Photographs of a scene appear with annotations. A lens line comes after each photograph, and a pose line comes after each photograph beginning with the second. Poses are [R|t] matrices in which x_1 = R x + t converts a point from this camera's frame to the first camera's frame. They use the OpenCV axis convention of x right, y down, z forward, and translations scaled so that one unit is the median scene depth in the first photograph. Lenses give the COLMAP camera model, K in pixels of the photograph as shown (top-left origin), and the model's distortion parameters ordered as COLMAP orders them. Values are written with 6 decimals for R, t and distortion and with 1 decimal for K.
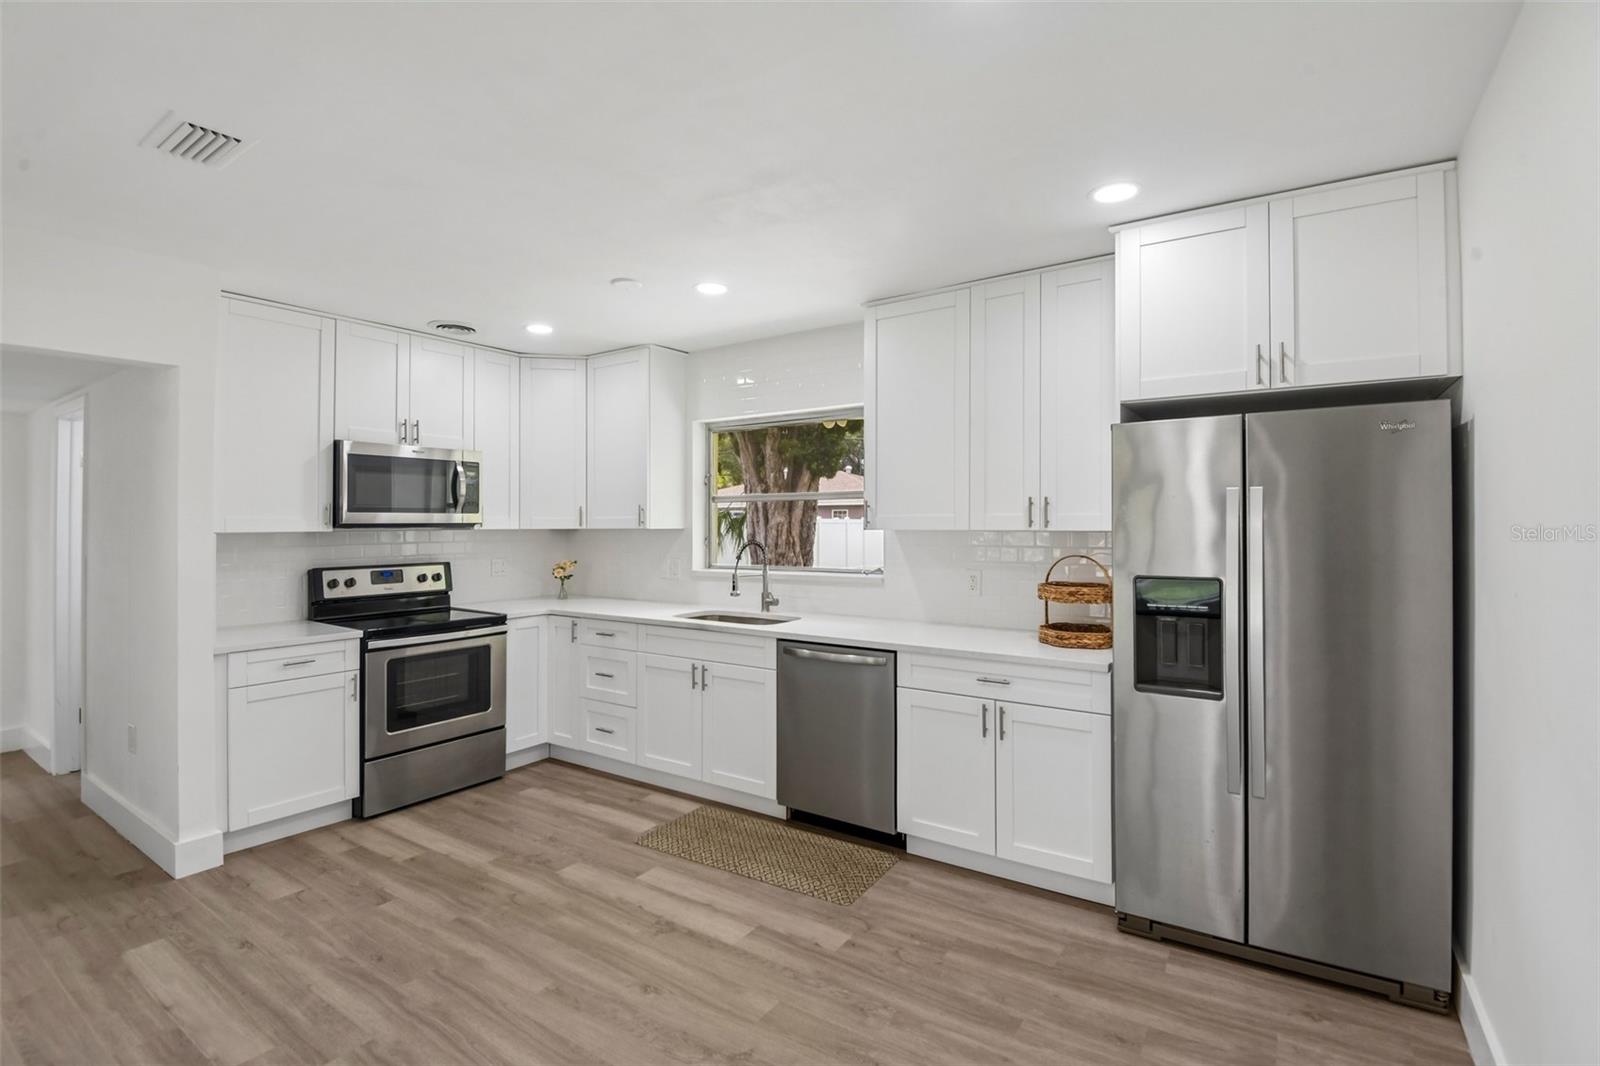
lens RADIAL K [[712.6, 0, 797.6], [0, 712.6, 524.4], [0, 0, 1]] dist [0.002659, -0.015725]
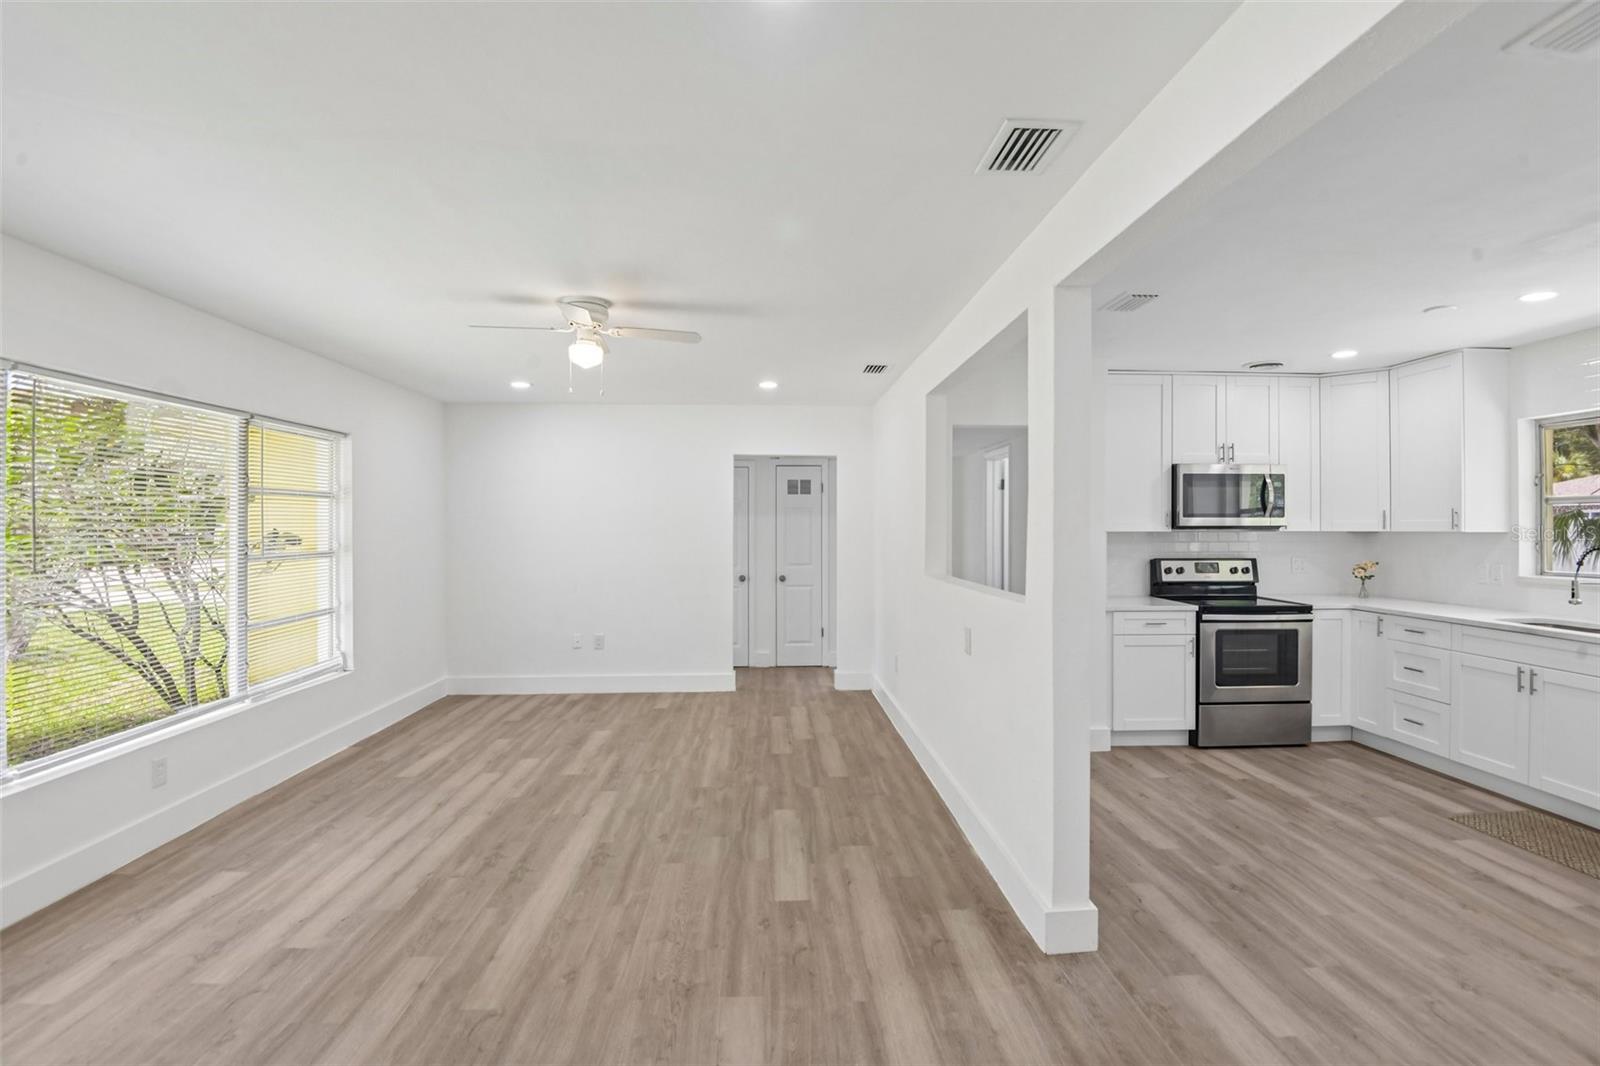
lens RADIAL K [[755.4, 0, 812.7], [0, 755.4, 512.7], [0, 0, 1]] dist [-0.000499, -0.027565]
pose [[0.611935, -0.008855, -0.790858, 0.066737], [-0.004771, 0.999878, -0.014887, -0.001366], [0.790893, 0.012884, 0.611818, -0.433756]]
